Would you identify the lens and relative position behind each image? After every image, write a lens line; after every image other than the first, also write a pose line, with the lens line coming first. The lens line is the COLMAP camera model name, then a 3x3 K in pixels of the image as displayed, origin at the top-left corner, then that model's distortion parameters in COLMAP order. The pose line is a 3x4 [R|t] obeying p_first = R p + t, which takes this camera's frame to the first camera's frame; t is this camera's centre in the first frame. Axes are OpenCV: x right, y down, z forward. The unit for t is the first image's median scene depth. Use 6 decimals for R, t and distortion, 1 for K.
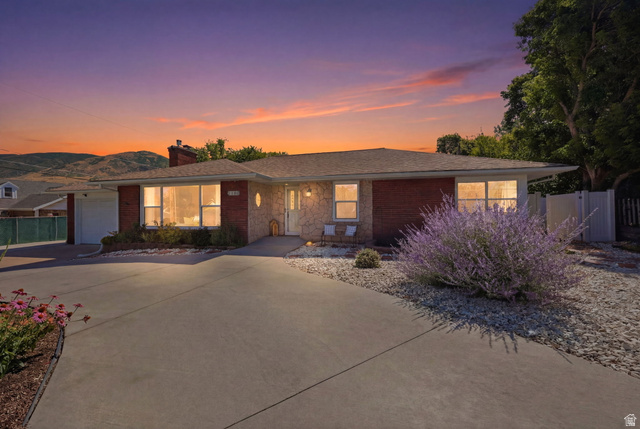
lens RADIAL K [[258.9, 0, 321.1], [0, 258.9, 214.1], [0, 0, 1]] dist [0.000005, 0.000127]
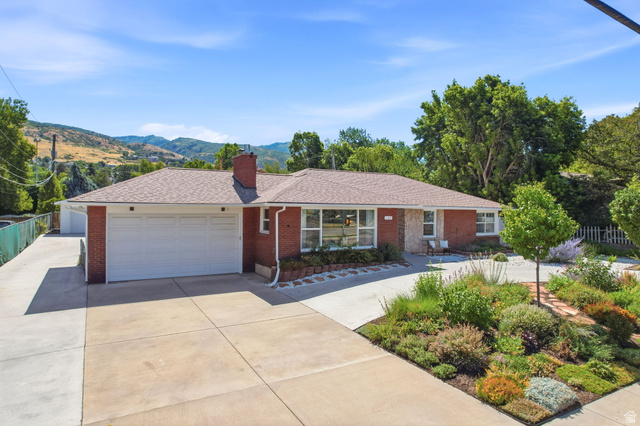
lens RADIAL K [[409.7, 0, 320.0], [0, 409.7, 213.0], [0, 0, 1]] dist [-0.077369, 0.072209]
pose [[0.704126, 0.007325, 0.710037, -3.886479], [-0.011479, 0.999934, 0.001069, -0.204332], [-0.709982, -0.008903, 0.704164, -0.278363]]
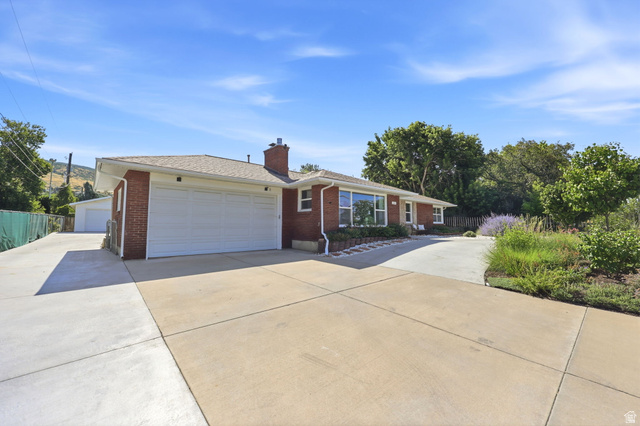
lens RADIAL K [[256.1, 0, 321.6], [0, 256.1, 209.3], [0, 0, 1]] dist [-0.001436, -0.000176]
pose [[0.543342, 0.064565, 0.837025, -3.683480], [-0.000424, 0.997059, -0.076634, 0.146736], [-0.839511, 0.041283, 0.541772, 1.069162]]
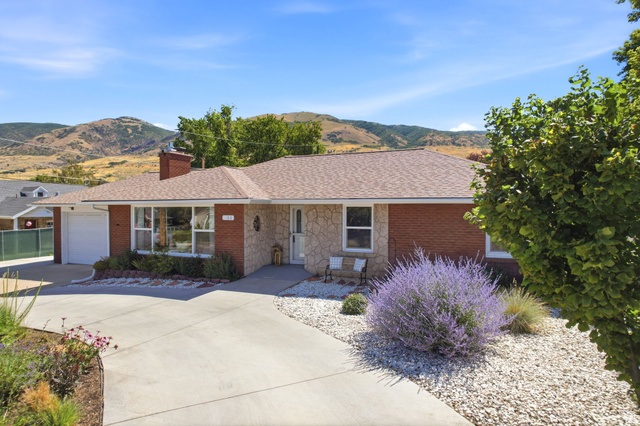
lens RADIAL K [[409.7, 0, 320.0], [0, 409.7, 213.0], [0, 0, 1]] dist [-0.077369, 0.072209]
pose [[0.988810, 0.005310, -0.149083, 0.349632], [-0.003315, 0.999902, 0.013630, -0.232699], [0.149141, -0.012984, 0.988731, -0.636905]]
